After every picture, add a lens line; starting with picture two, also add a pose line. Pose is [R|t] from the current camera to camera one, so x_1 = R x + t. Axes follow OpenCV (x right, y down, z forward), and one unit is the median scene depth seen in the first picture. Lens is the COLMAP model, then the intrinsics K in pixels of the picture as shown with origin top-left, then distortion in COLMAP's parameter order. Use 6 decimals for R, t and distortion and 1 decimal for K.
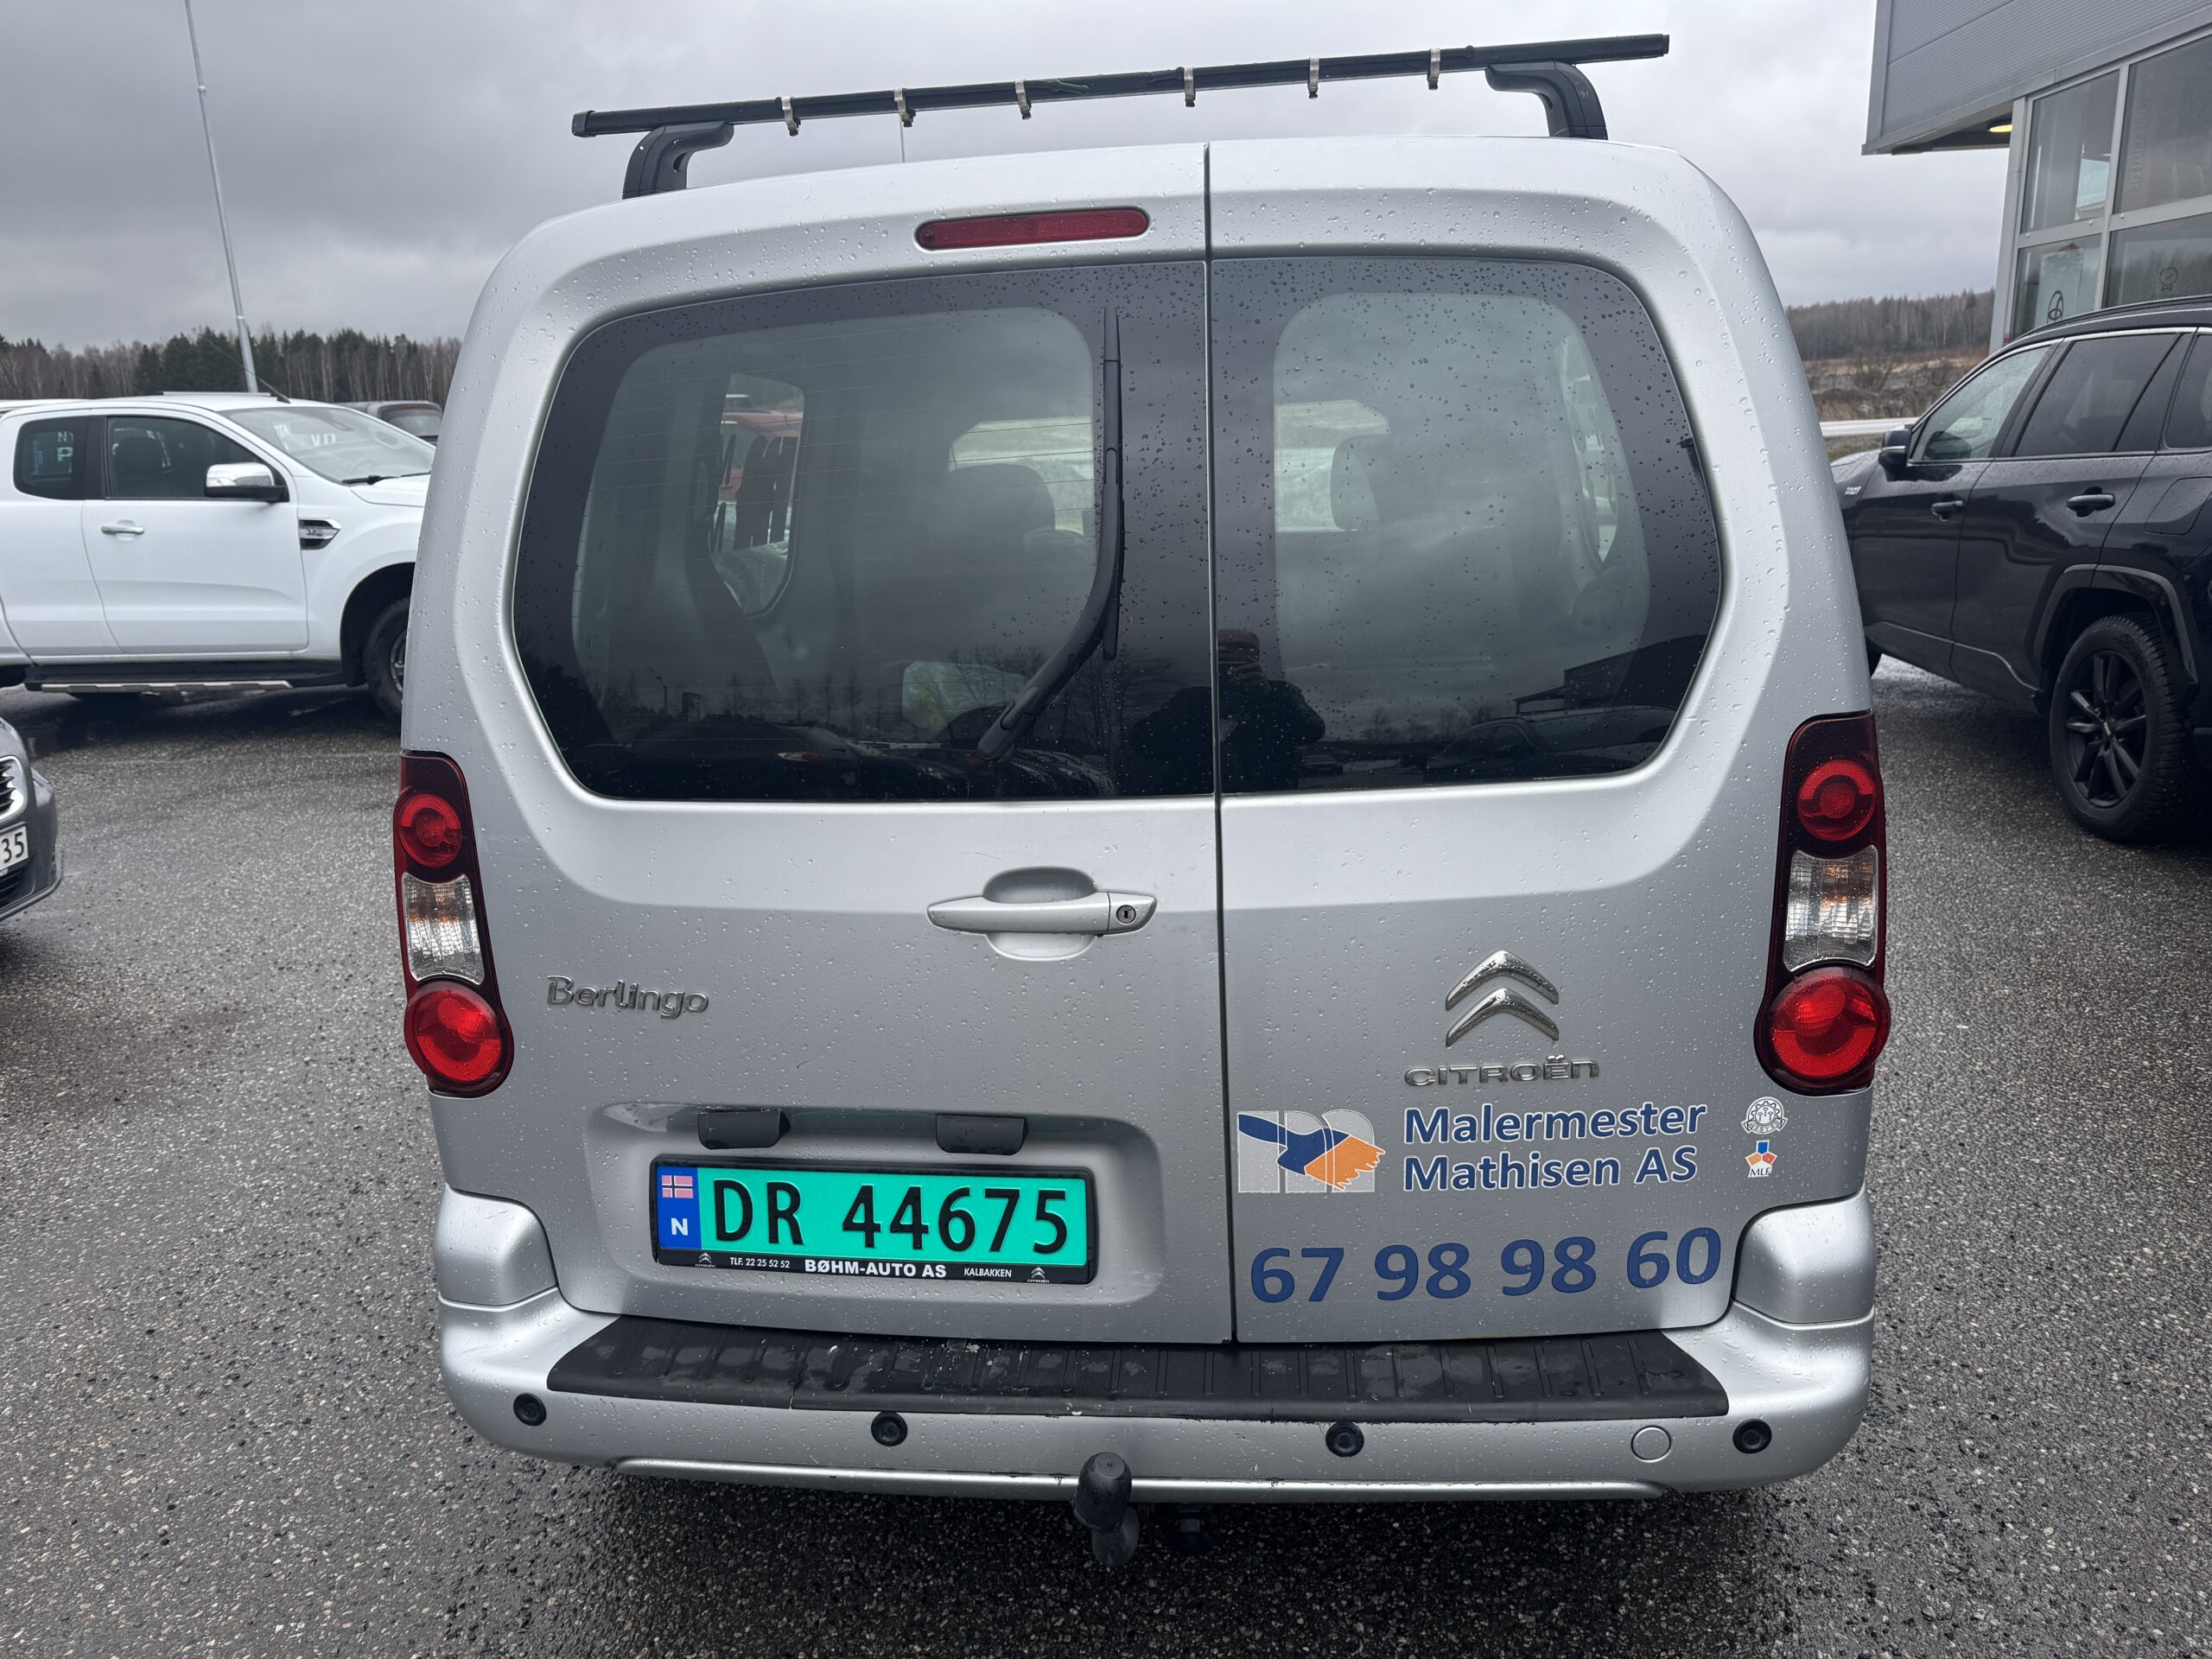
lens RADIAL K [[1566.5, 0, 1097.7], [0, 1566.5, 825.1], [0, 0, 1]] dist [-0.018235, -0.010842]
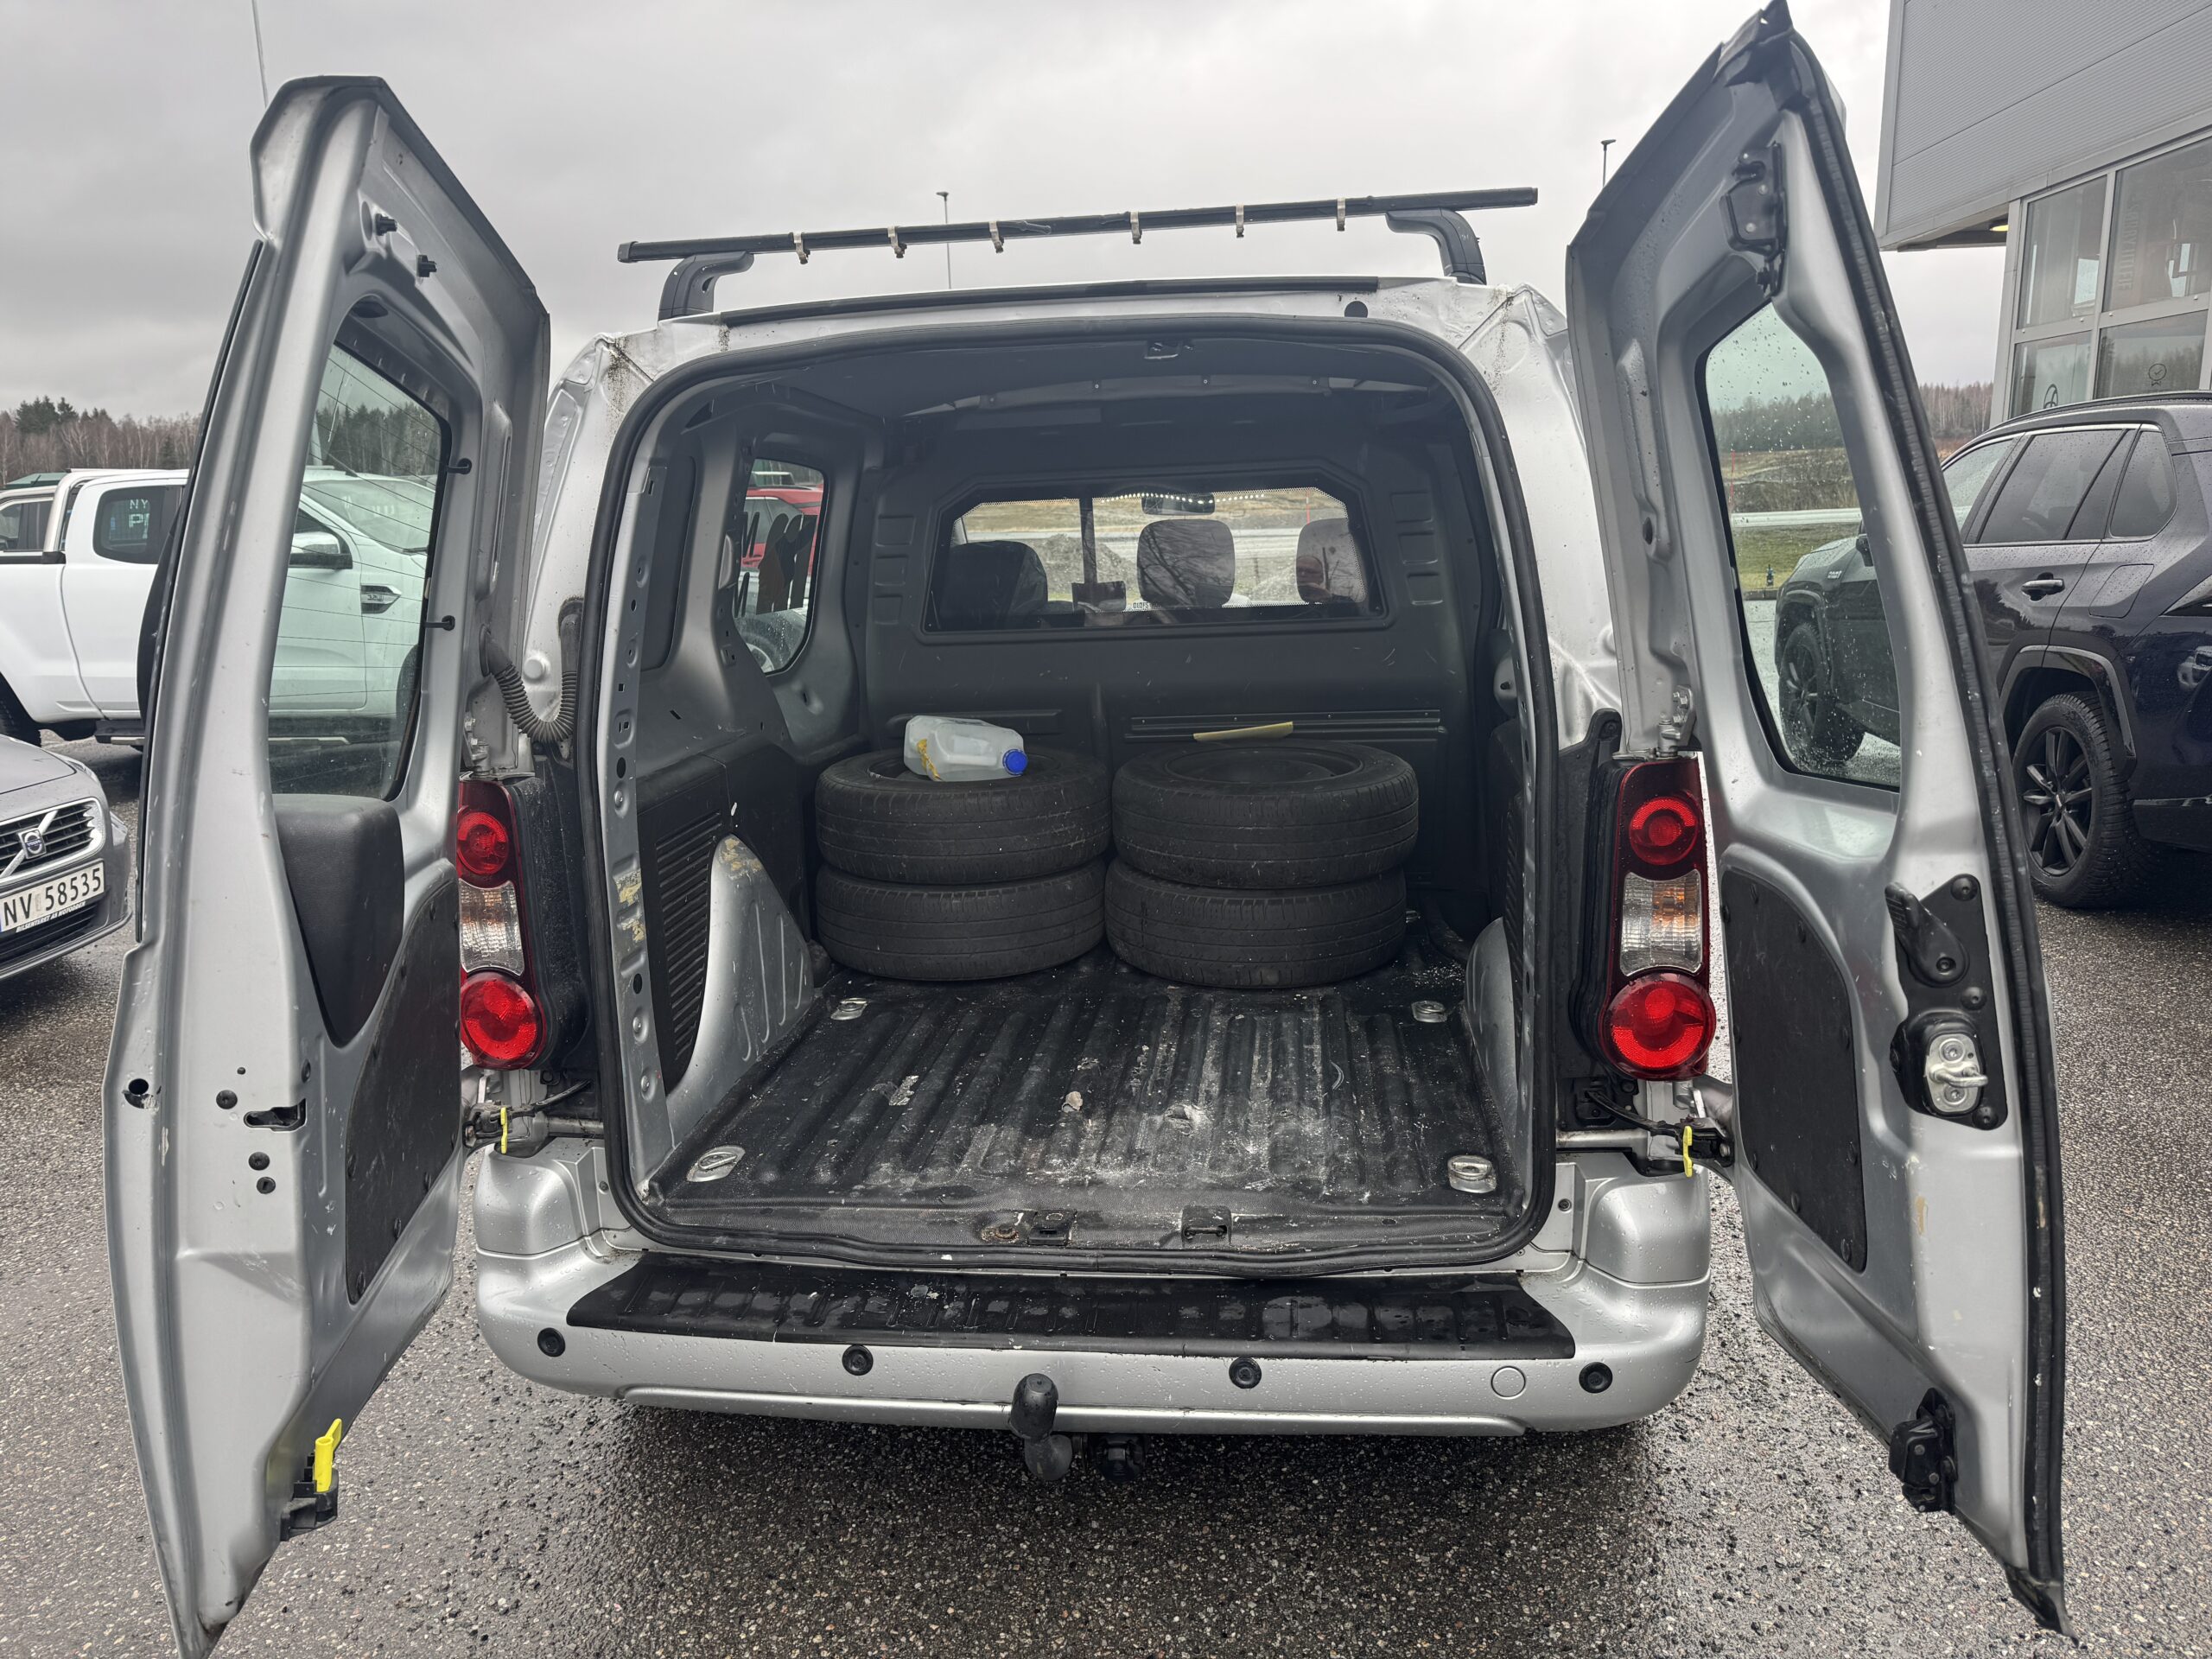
lens RADIAL K [[1566.5, 0, 1108.0], [0, 1566.5, 836.9], [0, 0, 1]] dist [-0.018235, -0.010842]
pose [[0.999762, 0.013933, -0.016782, 0.064641], [-0.014600, 0.999081, -0.040289, 0.038568], [0.016205, 0.040525, 0.999047, -0.170711]]
